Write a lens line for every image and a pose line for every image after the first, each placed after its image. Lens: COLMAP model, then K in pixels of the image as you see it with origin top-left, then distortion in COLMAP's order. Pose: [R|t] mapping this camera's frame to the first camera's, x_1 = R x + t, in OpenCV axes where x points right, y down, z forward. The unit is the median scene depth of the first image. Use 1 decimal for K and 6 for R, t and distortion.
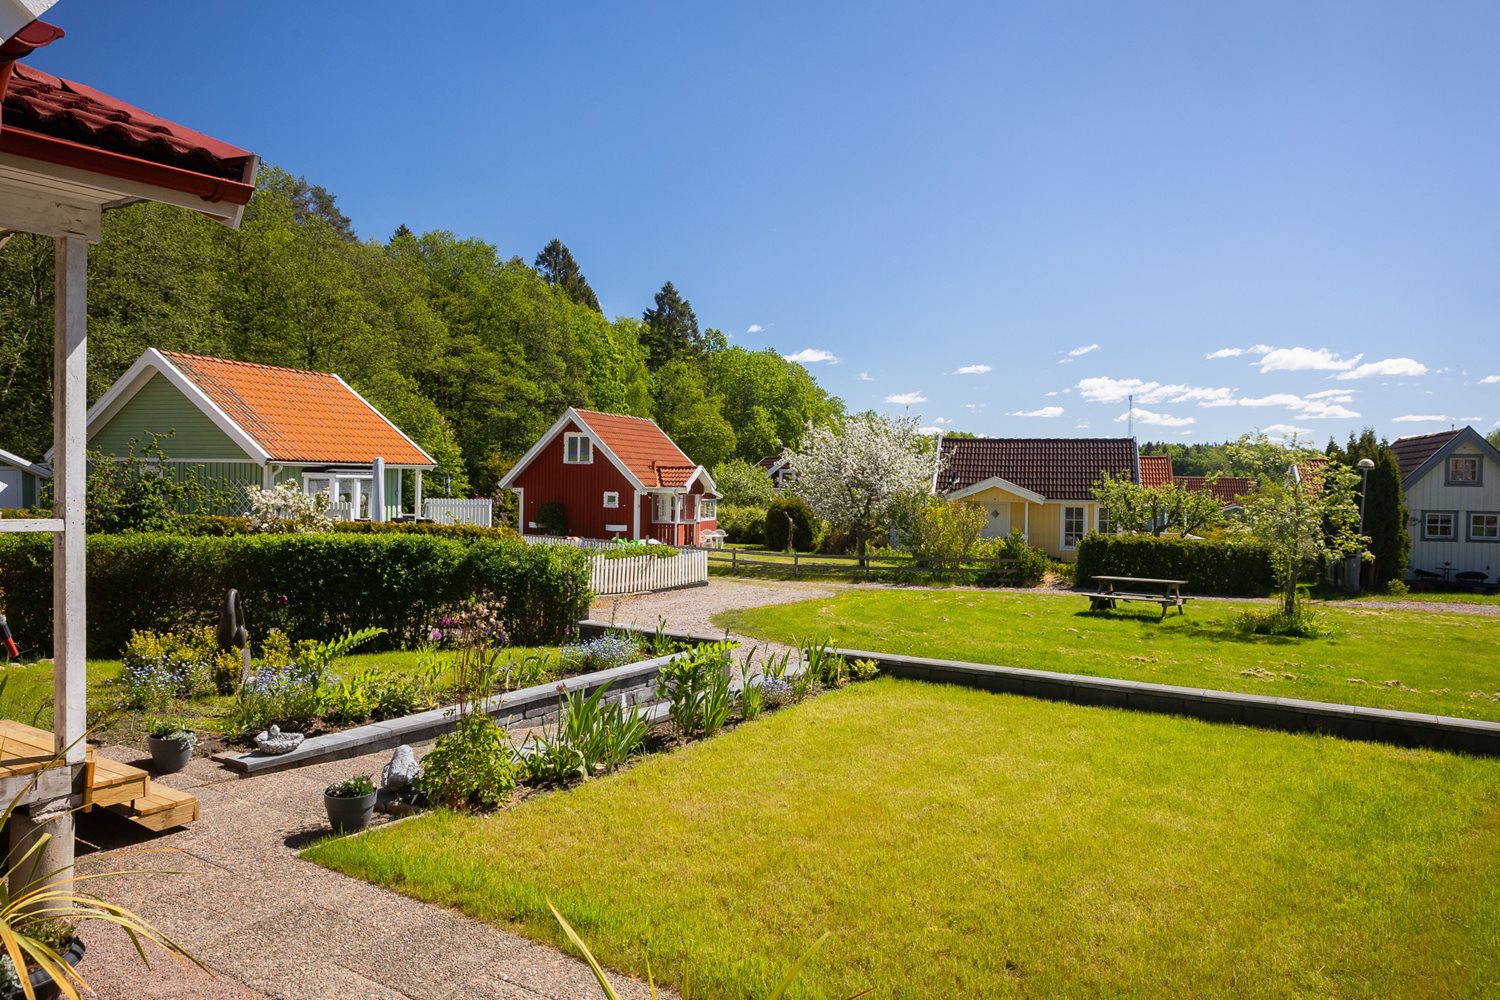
lens RADIAL K [[1032.8, 0, 749.9], [0, 1032.8, 500.0], [0, 0, 1]] dist [0.000416, 0.003141]
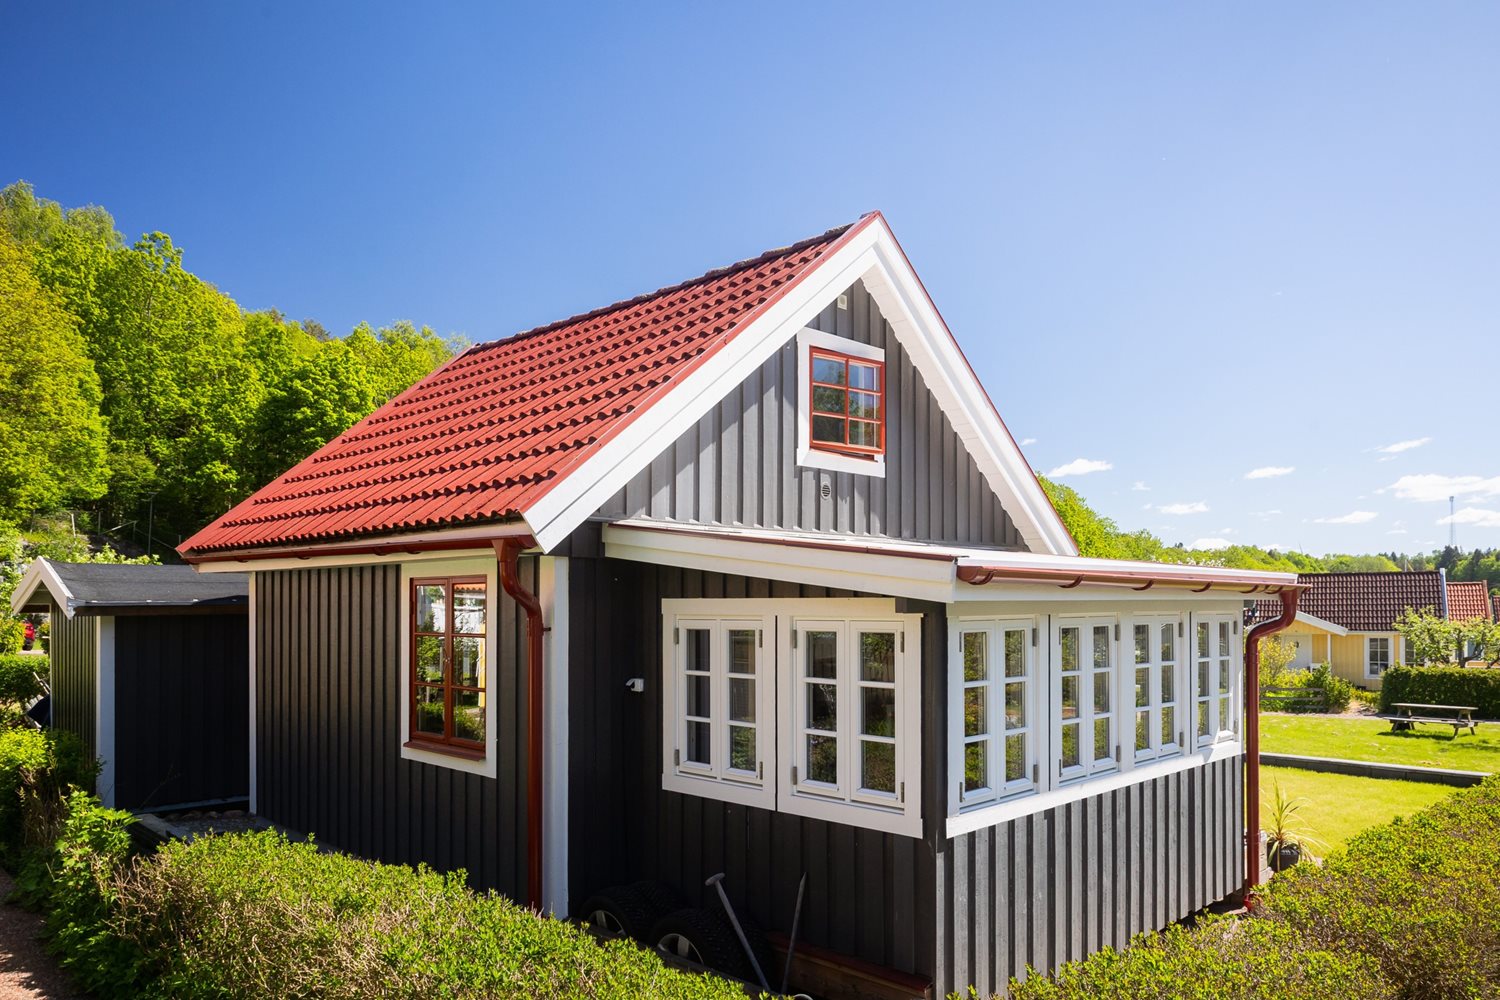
lens RADIAL K [[1032.8, 0, 743.0], [0, 1032.8, 596.5], [0, 0, 1]] dist [0.000416, 0.003141]
pose [[0.968447, -0.024744, -0.247990, -0.079514], [0.017834, 0.999389, -0.030073, -0.022180], [0.248582, 0.024701, 0.968296, -0.280200]]
